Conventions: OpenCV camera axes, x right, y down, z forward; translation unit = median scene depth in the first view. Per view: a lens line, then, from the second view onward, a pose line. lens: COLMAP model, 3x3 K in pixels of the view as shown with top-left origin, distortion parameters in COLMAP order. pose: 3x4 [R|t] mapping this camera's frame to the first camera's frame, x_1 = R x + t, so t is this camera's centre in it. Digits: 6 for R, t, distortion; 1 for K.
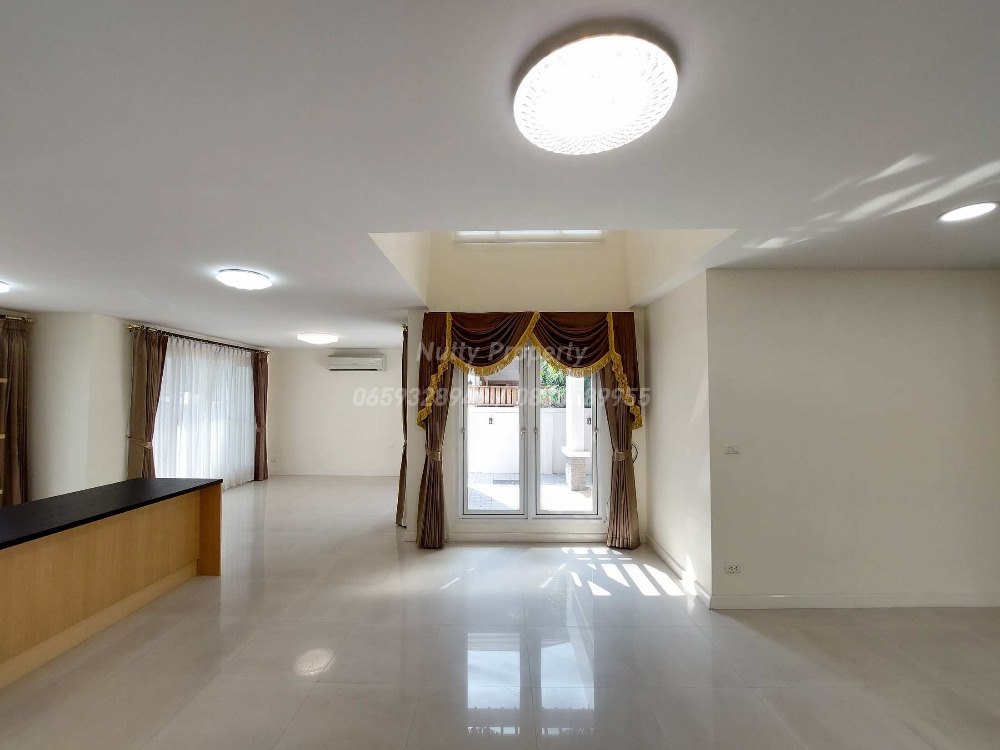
lens RADIAL K [[403.2, 0, 500.4], [0, 403.2, 378.7], [0, 0, 1]] dist [-0.015984, -0.000199]
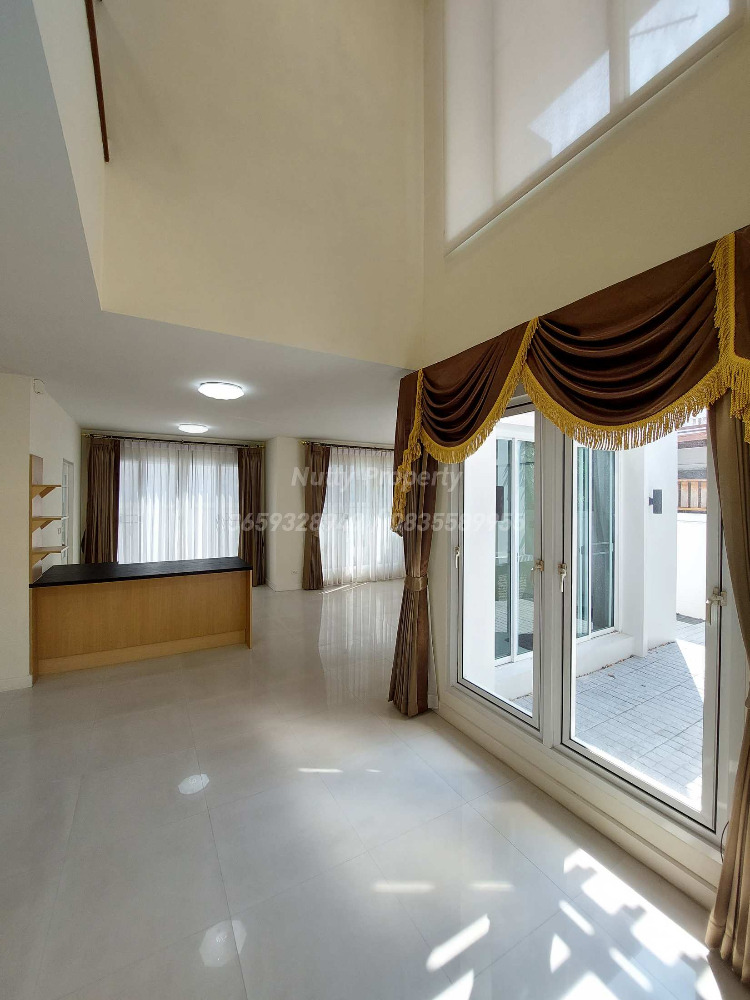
lens RADIAL K [[403.2, 0, 375.0], [0, 403.2, 491.3], [0, 0, 1]] dist [-0.015984, -0.000199]
pose [[0.501088, -0.004280, -0.865386, 0.356555], [0.032270, 0.999385, 0.013743, 0.020536], [0.864795, -0.034812, 0.500917, 0.527388]]
